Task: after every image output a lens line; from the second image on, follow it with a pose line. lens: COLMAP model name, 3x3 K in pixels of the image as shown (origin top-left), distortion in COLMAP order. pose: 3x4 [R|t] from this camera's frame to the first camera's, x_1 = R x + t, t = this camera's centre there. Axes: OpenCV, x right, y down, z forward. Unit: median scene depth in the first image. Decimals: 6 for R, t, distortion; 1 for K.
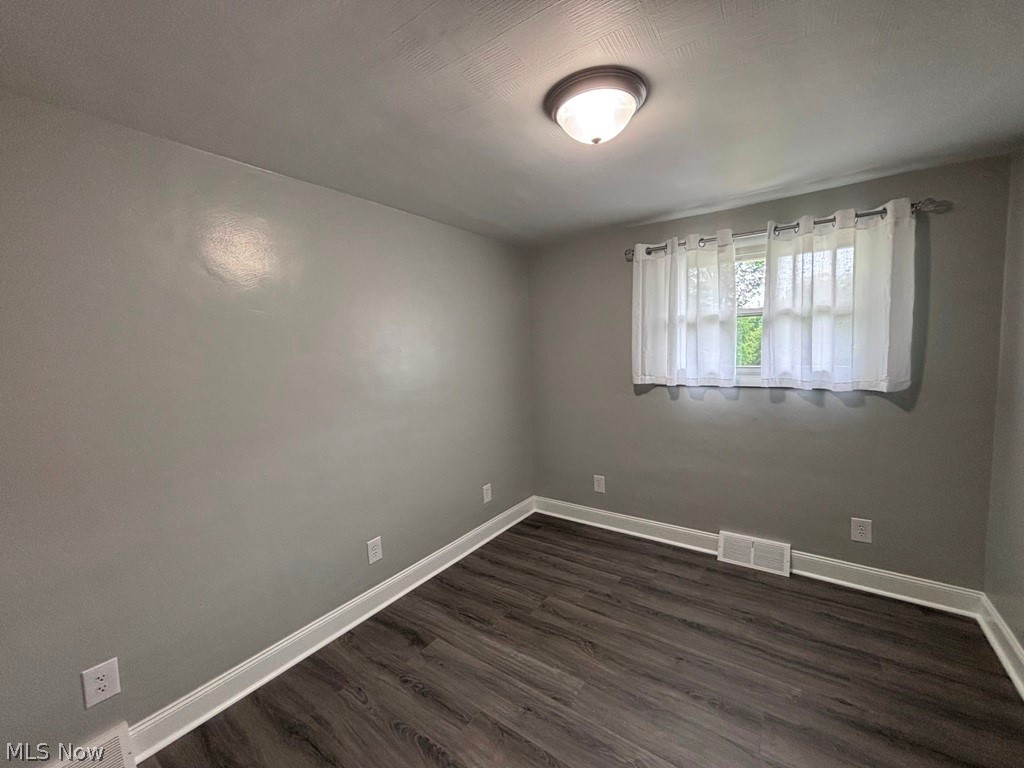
lens RADIAL K [[424.8, 0, 512.0], [0, 424.8, 384.0], [0, 0, 1]] dist [-0.001469, -0.000195]
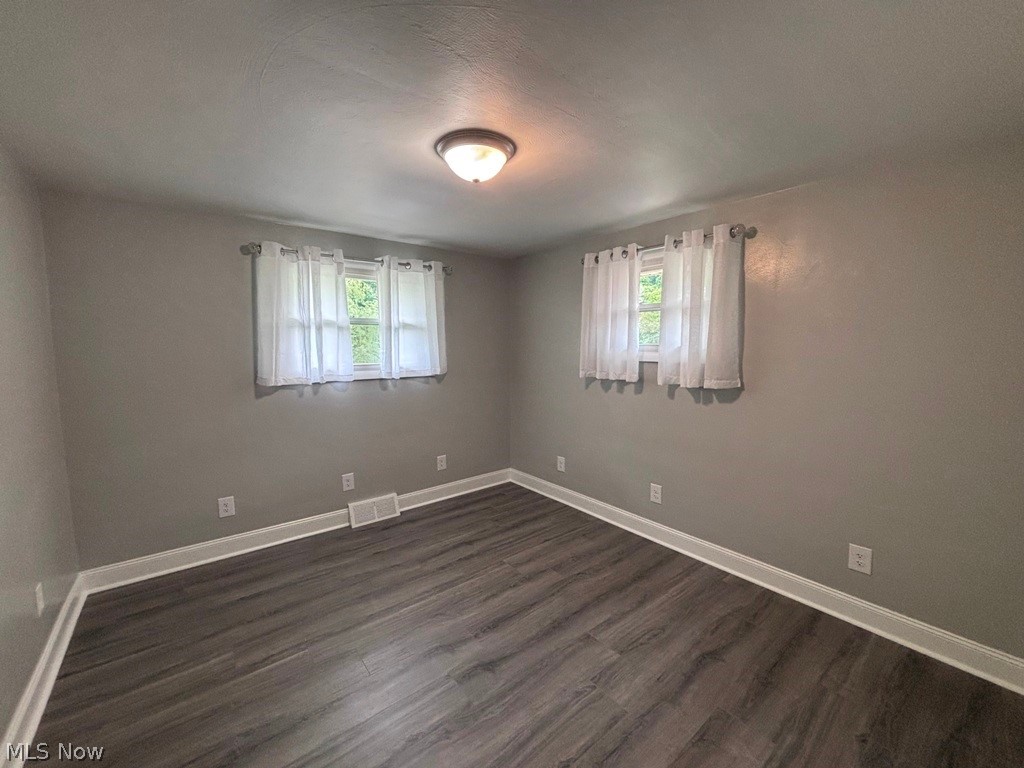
lens RADIAL K [[414.0, 0, 512.0], [0, 414.0, 384.0], [0, 0, 1]] dist [-0.001008, -0.000184]
pose [[0.280635, -0.062306, 0.957790, -0.452975], [0.081262, 0.995850, 0.040972, 0.002341], [-0.956368, 0.066334, 0.284533, 0.211618]]
